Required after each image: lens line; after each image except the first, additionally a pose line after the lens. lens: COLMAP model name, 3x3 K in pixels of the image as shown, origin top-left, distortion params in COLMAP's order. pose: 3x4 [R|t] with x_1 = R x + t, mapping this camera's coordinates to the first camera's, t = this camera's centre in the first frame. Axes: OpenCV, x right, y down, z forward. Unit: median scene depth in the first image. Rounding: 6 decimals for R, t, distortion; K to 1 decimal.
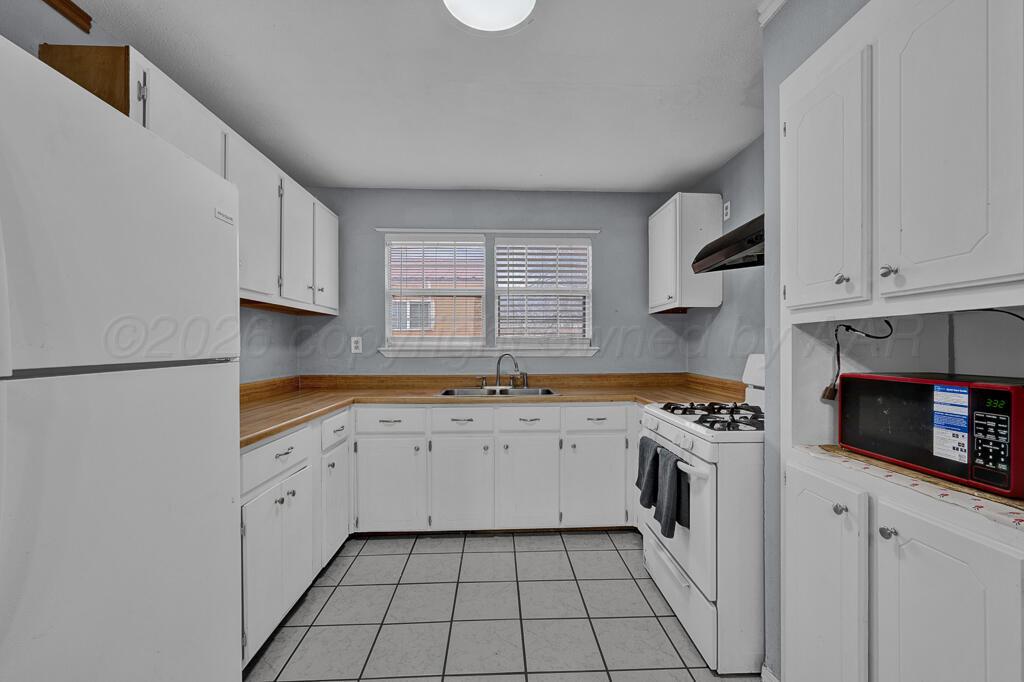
lens RADIAL K [[424.9, 0, 513.1], [0, 424.9, 345.7], [0, 0, 1]] dist [-0.001304, -0.000208]
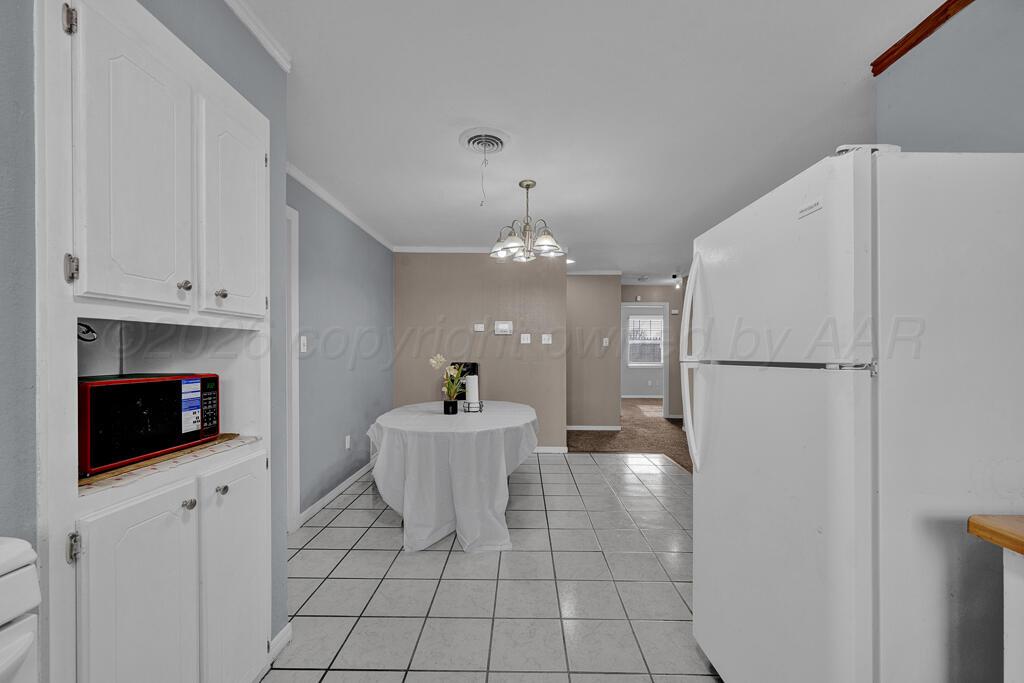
lens RADIAL K [[406.8, 0, 513.7], [0, 406.8, 349.9], [0, 0, 1]] dist [0.001651, 0.000010]
pose [[-0.997984, 0.000138, 0.063460, -0.118459], [-0.000361, 0.999969, -0.007849, 0.009994], [-0.063459, -0.007856, -0.997954, 2.335249]]
